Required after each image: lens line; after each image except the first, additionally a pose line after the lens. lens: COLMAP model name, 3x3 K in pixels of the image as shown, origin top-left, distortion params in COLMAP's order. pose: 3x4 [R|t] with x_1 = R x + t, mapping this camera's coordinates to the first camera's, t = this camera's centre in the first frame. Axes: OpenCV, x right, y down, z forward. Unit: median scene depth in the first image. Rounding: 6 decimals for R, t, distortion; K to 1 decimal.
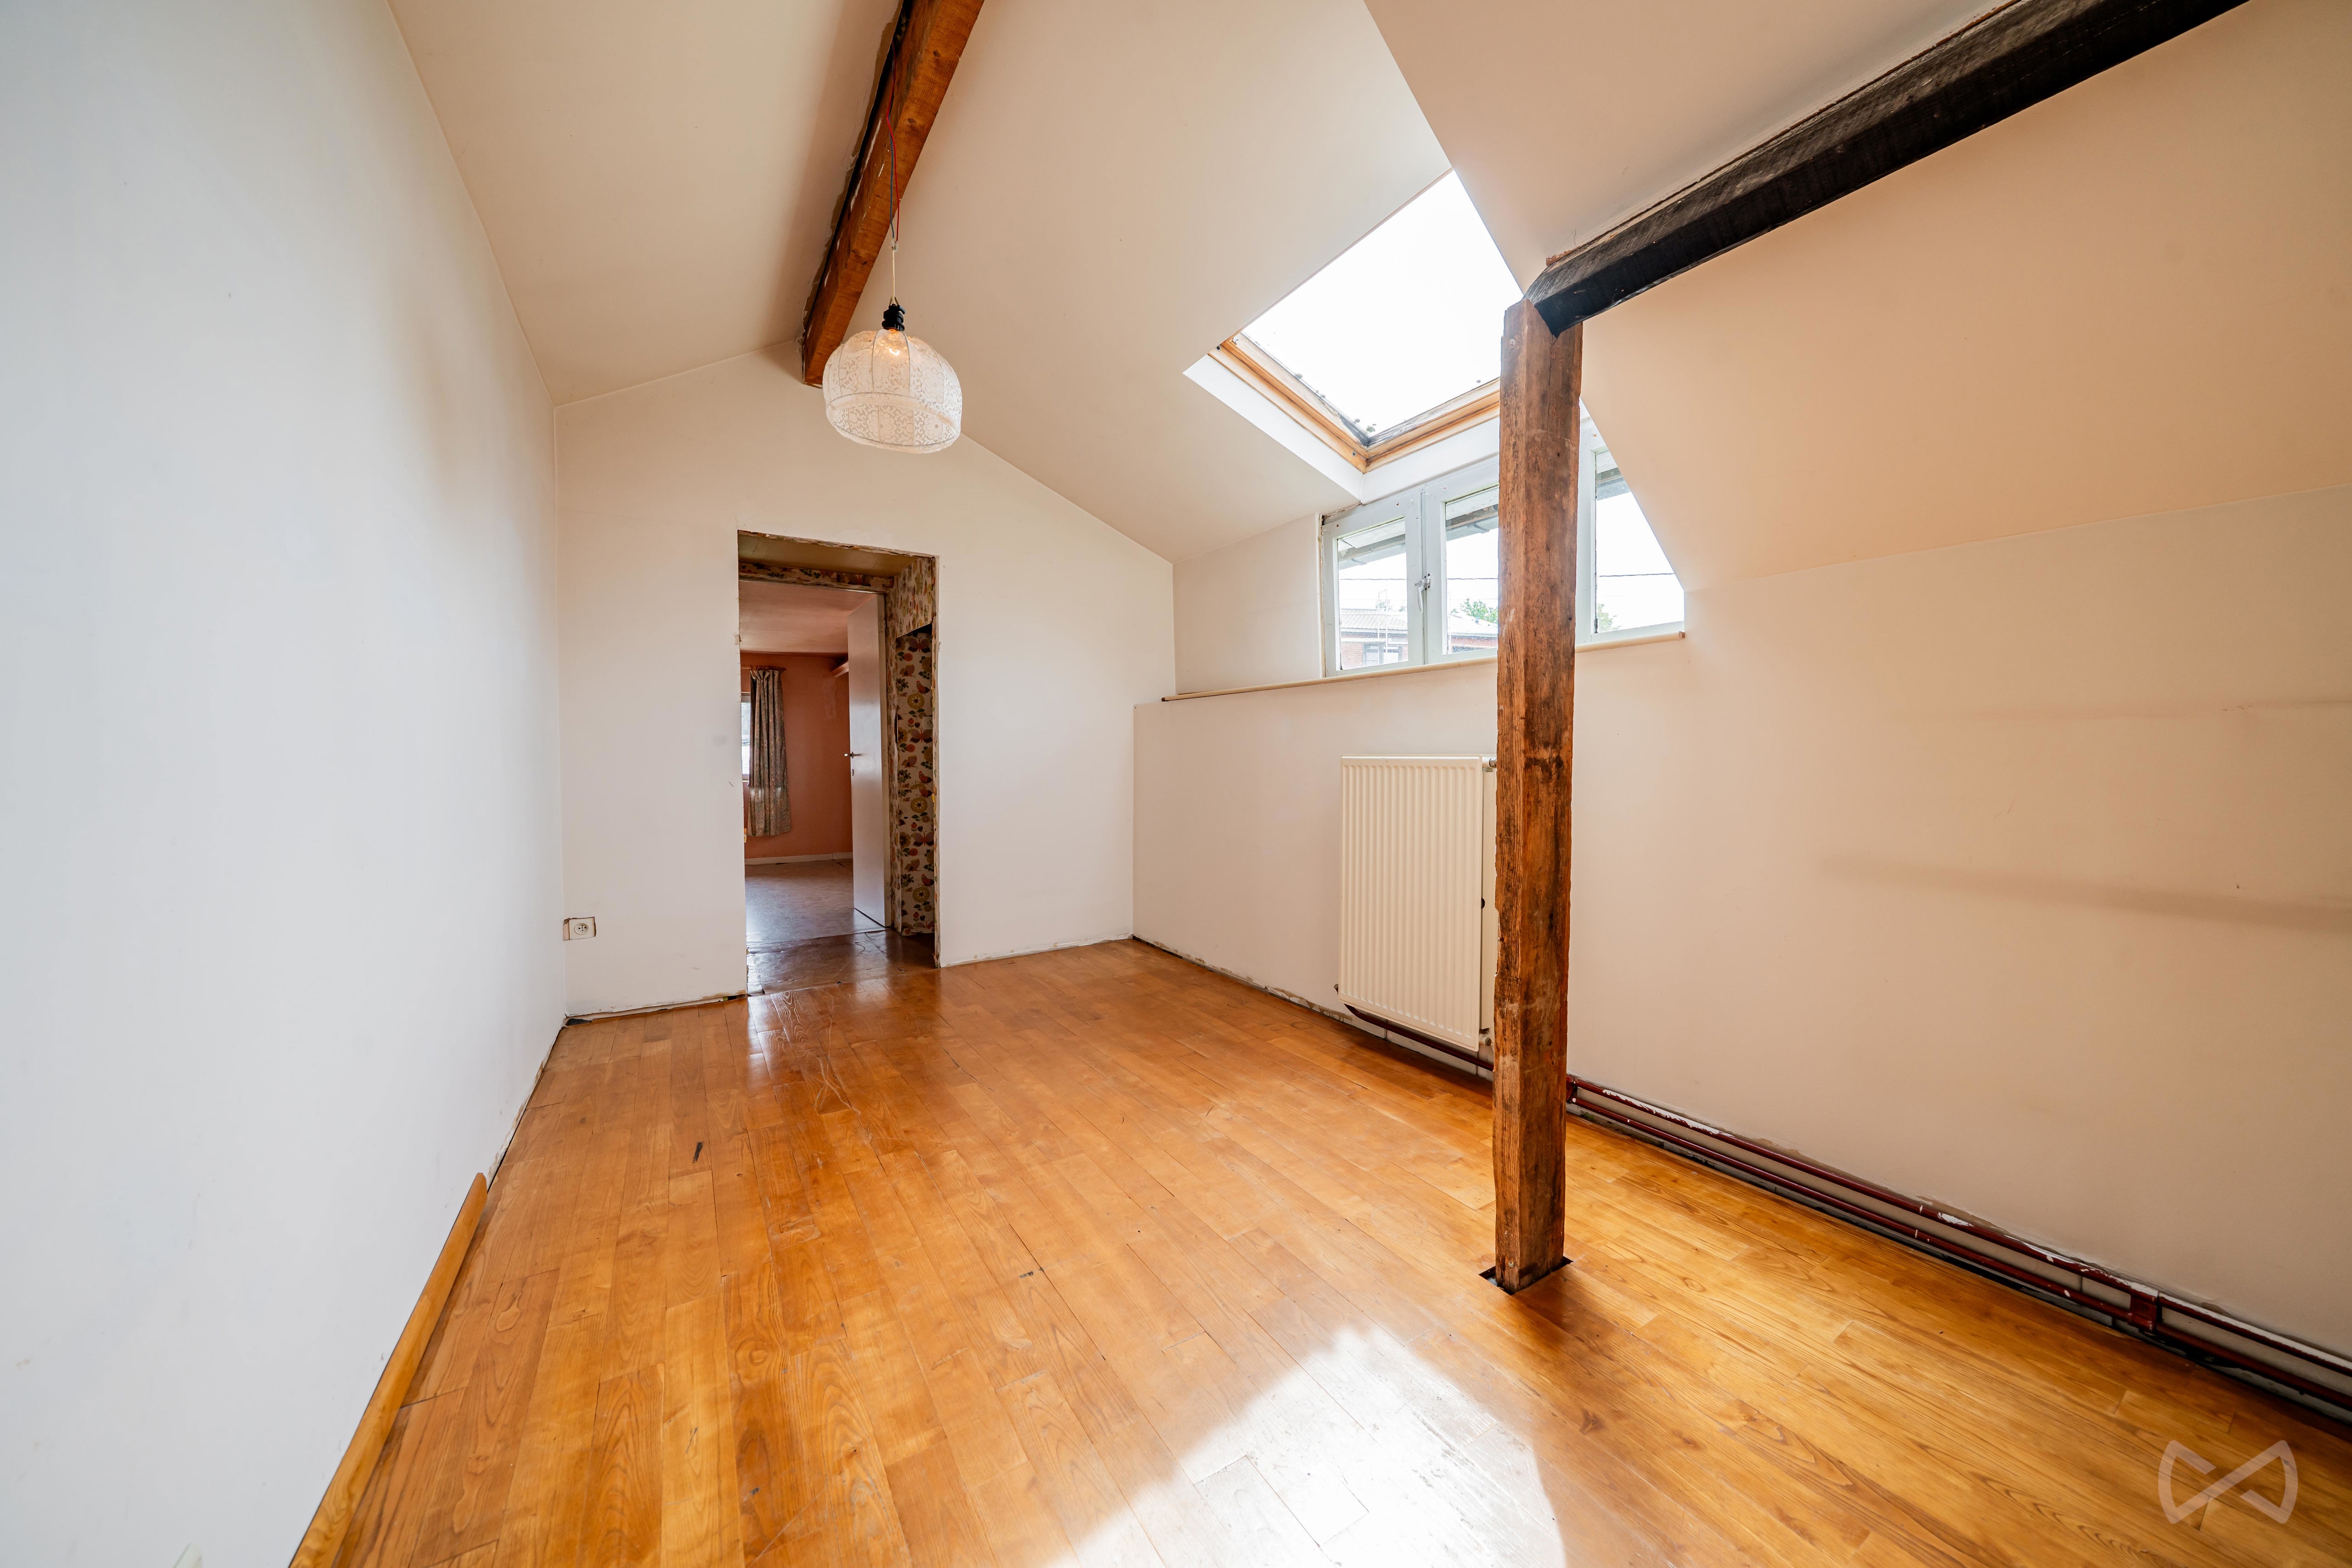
lens RADIAL K [[796.4, 0, 1183.8], [0, 796.4, 779.1], [0, 0, 1]] dist [-0.003734, -0.000104]
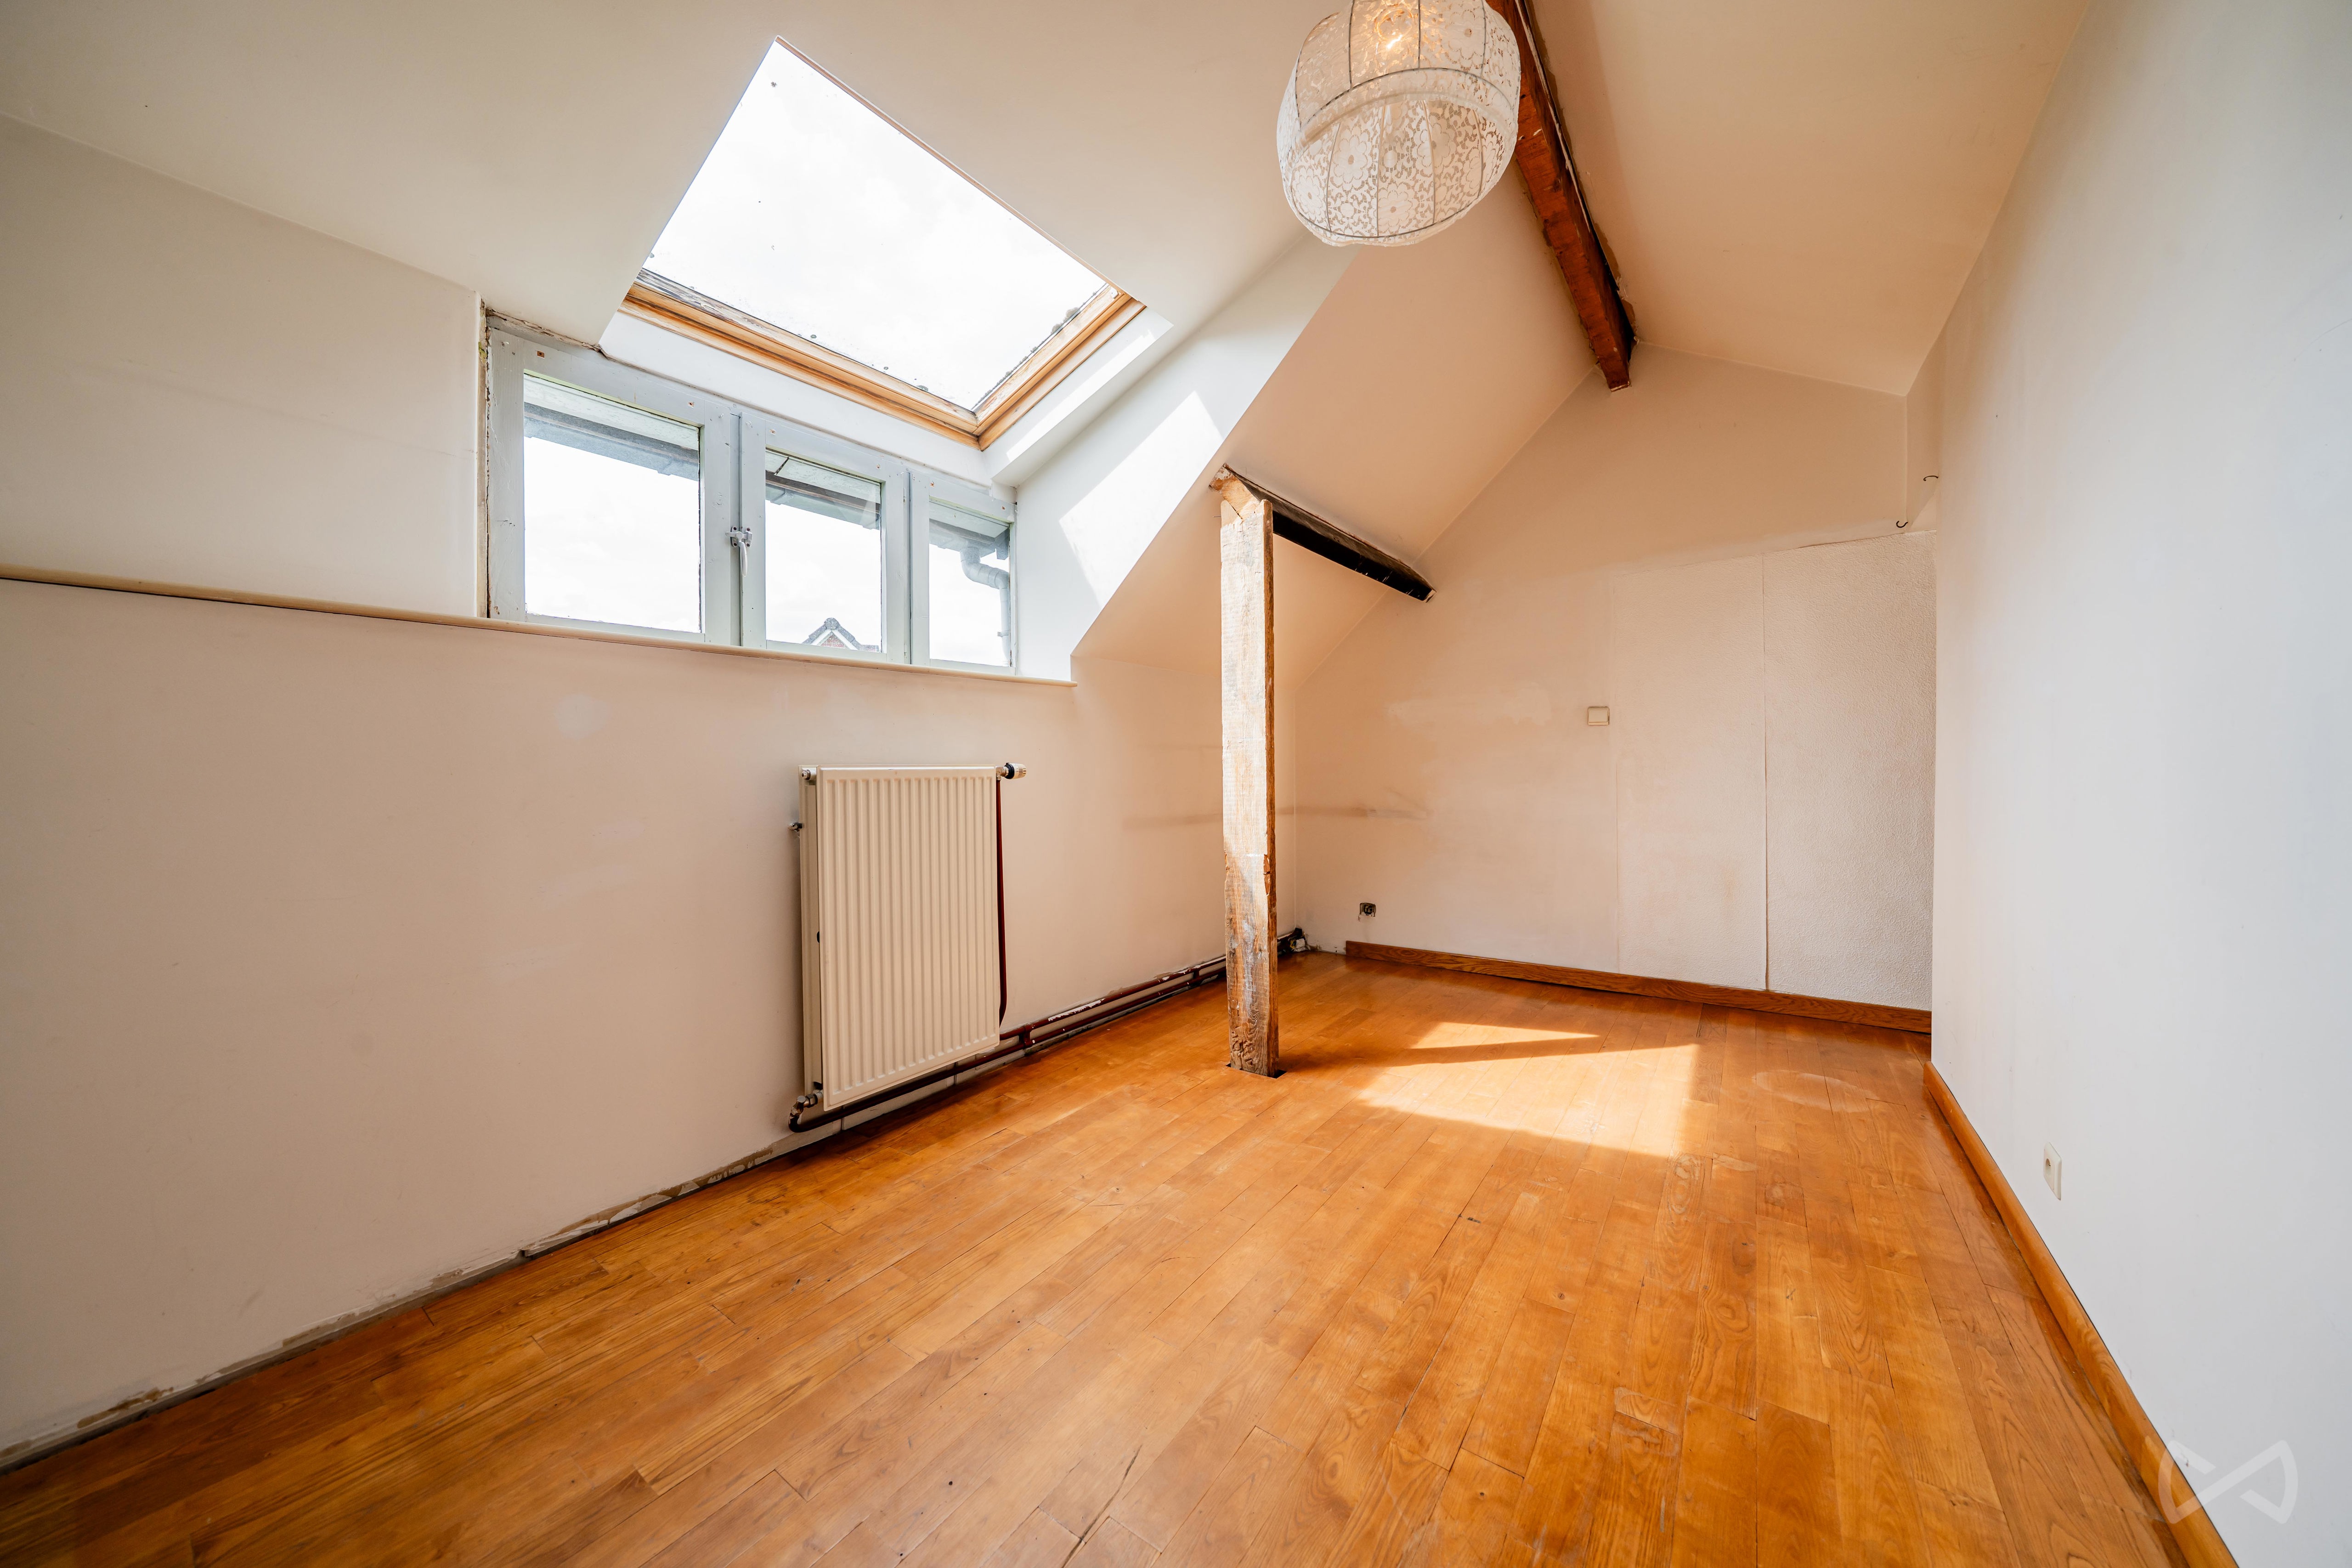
lens RADIAL K [[796.4, 0, 1183.8], [0, 796.4, 779.1], [0, 0, 1]] dist [-0.003734, -0.000104]
pose [[-0.375635, -0.010166, 0.926712, -0.976228], [0.037803, 0.998940, 0.026282, -0.040099], [-0.925996, 0.044905, -0.374852, 1.604575]]
